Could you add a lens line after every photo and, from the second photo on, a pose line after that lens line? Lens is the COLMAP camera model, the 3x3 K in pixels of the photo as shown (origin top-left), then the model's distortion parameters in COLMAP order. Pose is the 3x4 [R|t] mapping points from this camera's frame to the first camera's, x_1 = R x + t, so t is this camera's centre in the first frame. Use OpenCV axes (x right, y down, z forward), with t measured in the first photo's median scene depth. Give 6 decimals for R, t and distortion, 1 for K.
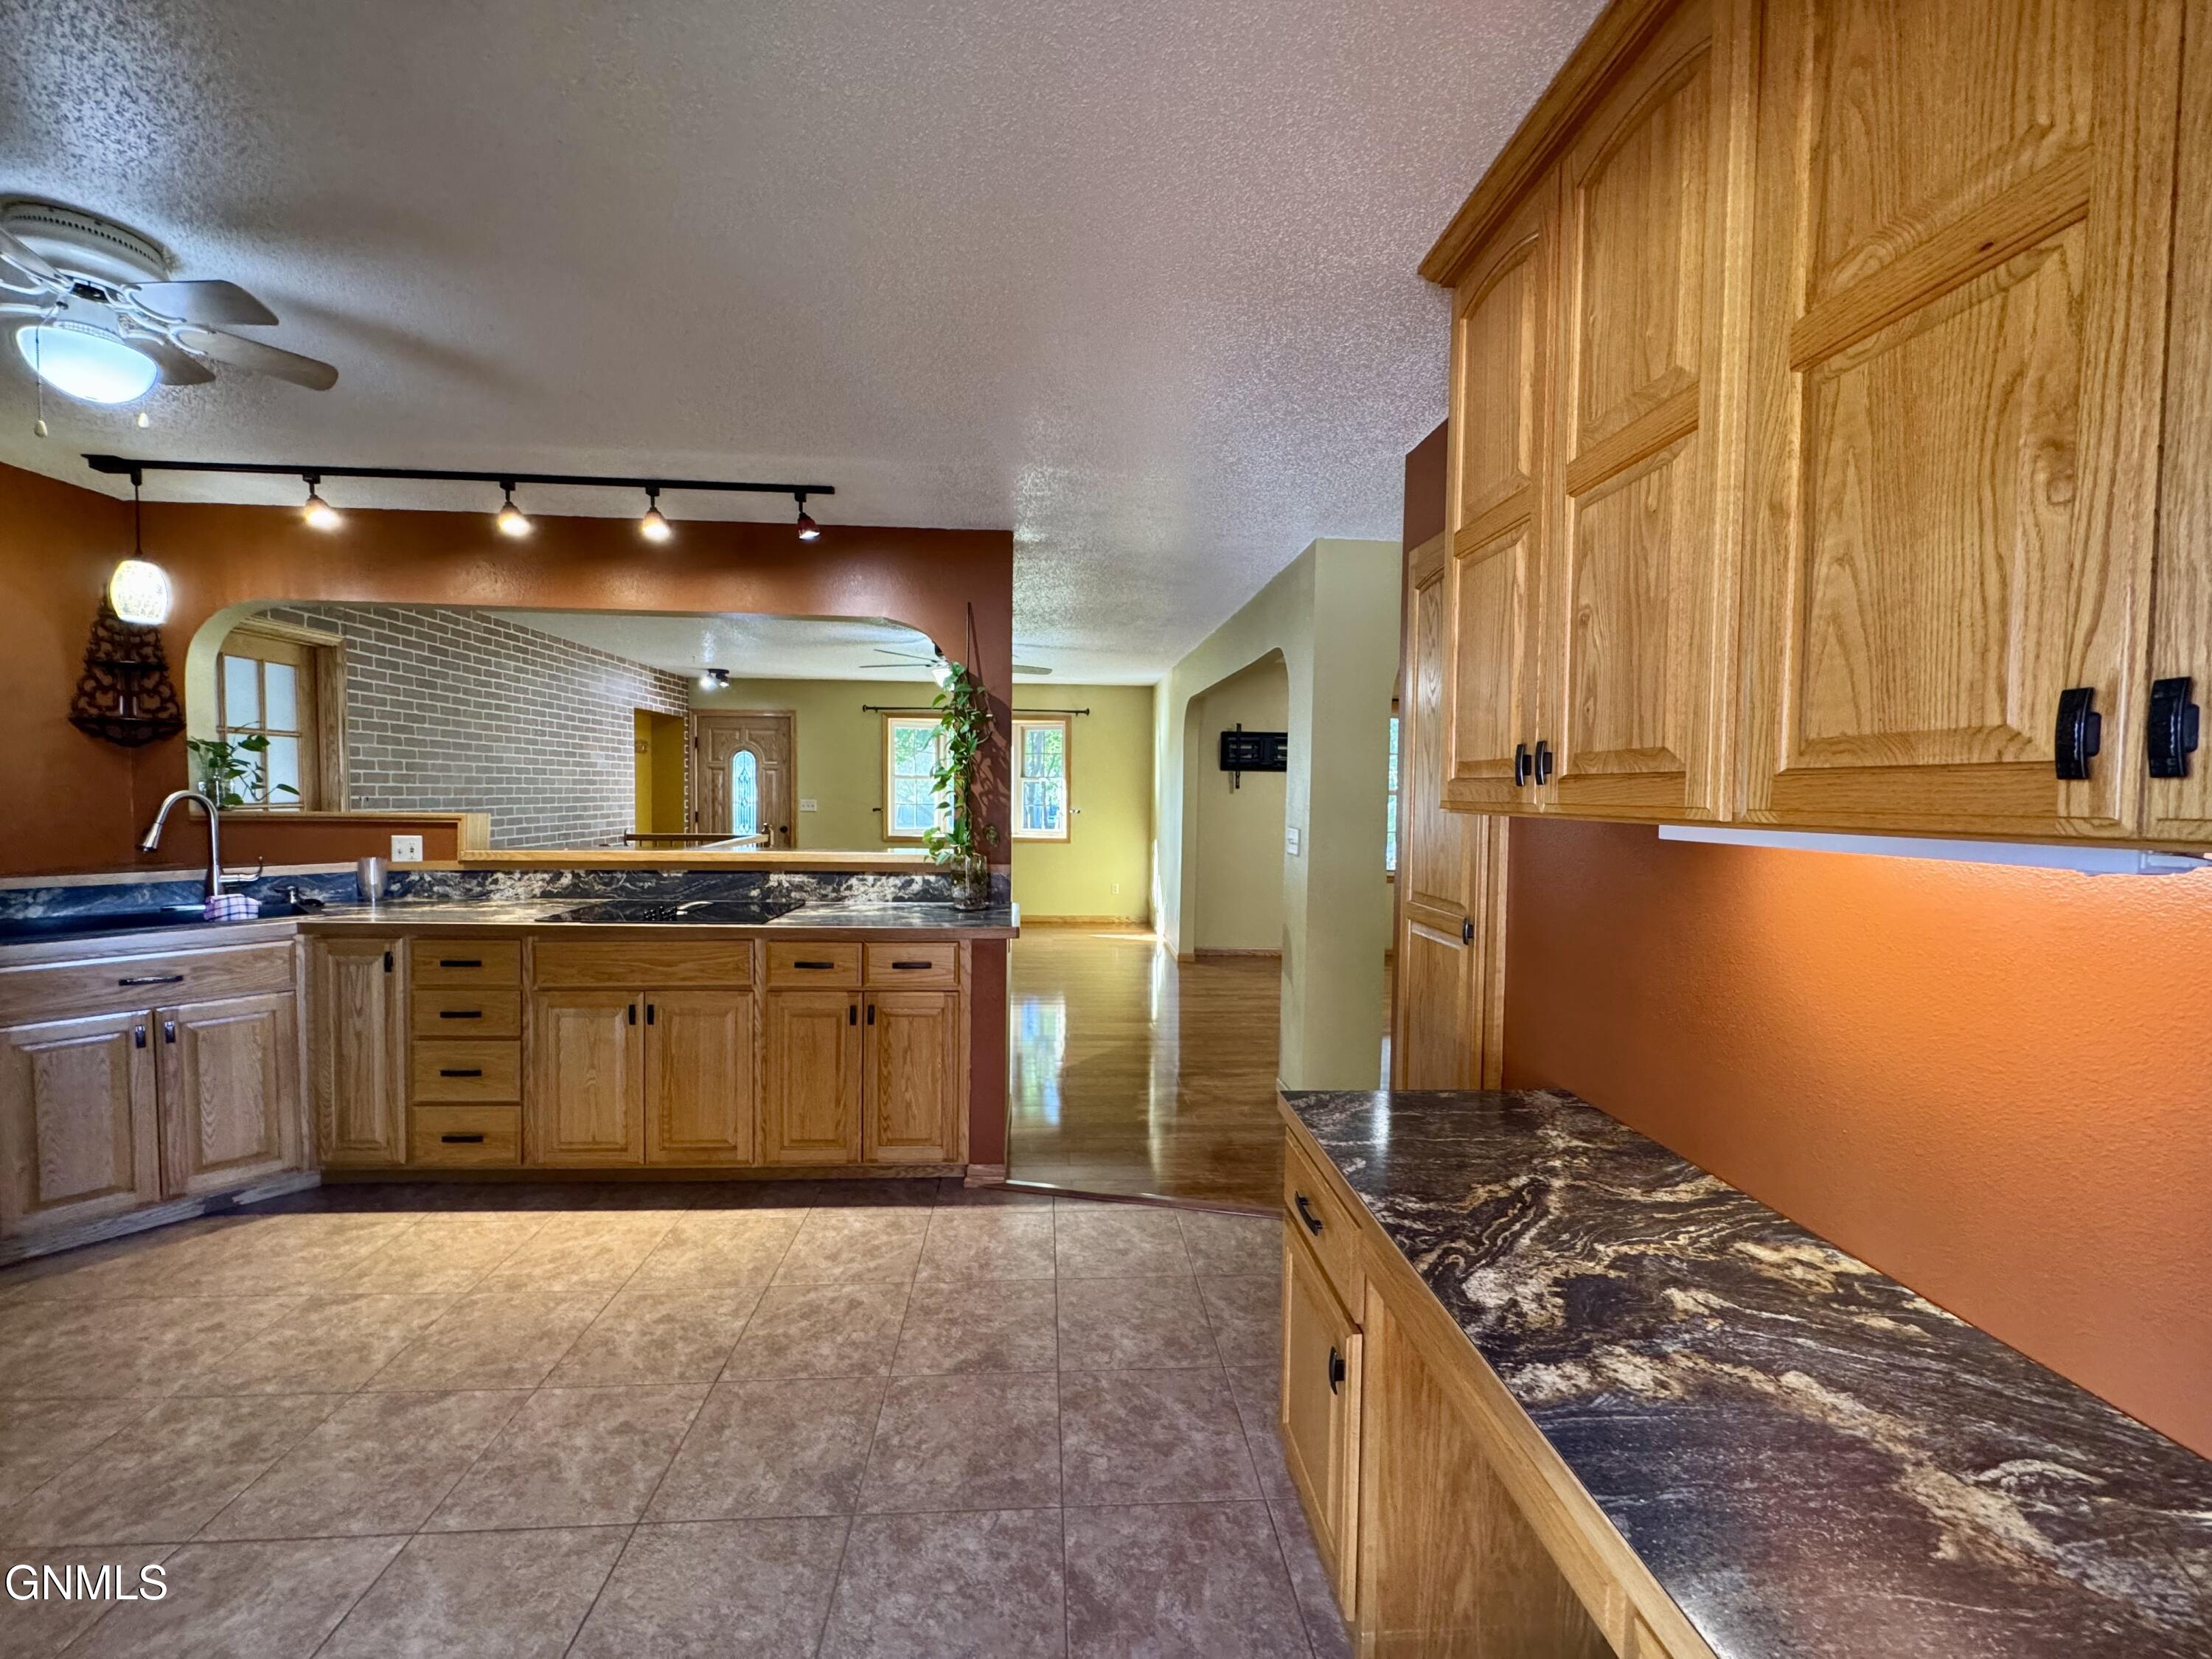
lens RADIAL K [[894.3, 0, 1105.4], [0, 894.3, 828.9], [0, 0, 1]] dist [0.000723, 0.000089]
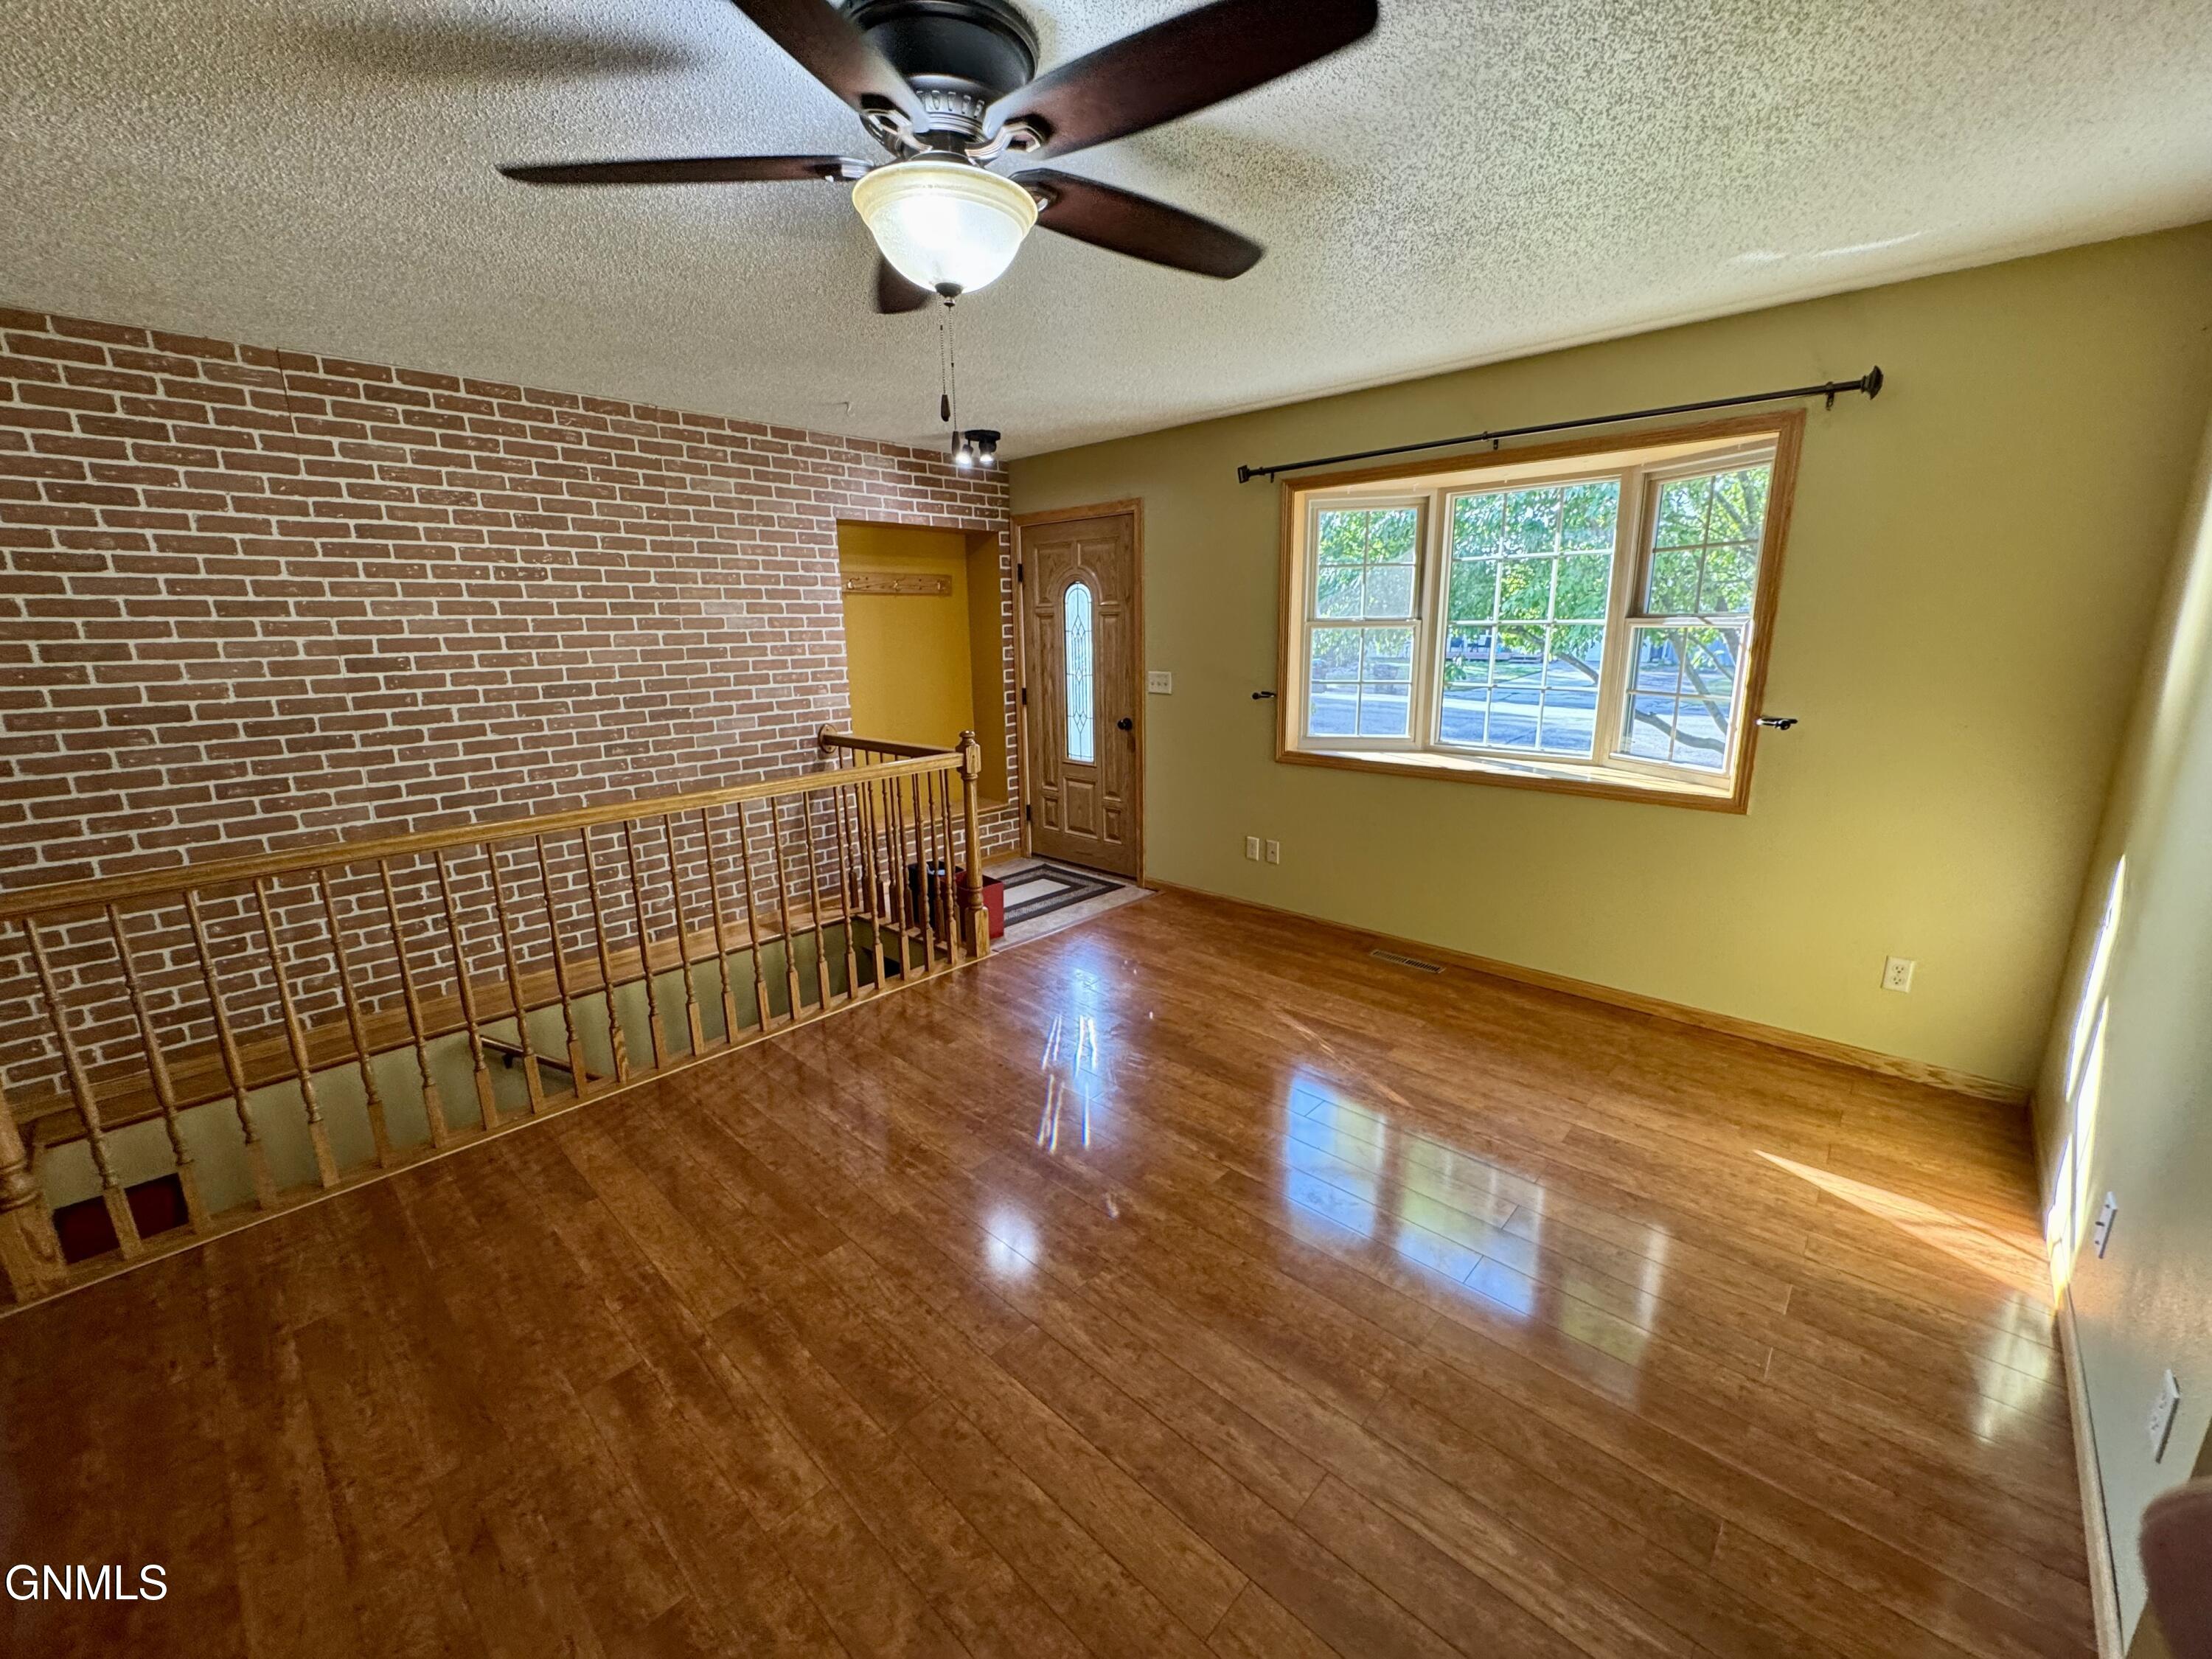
lens RADIAL K [[894.3, 0, 1109.0], [0, 894.3, 826.6], [0, 0, 1]] dist [0.000723, 0.000089]
pose [[0.687903, 0.141164, -0.711943, 0.037369], [-0.007091, 0.982164, 0.187892, -0.041931], [0.725768, -0.124203, 0.676635, 0.611113]]
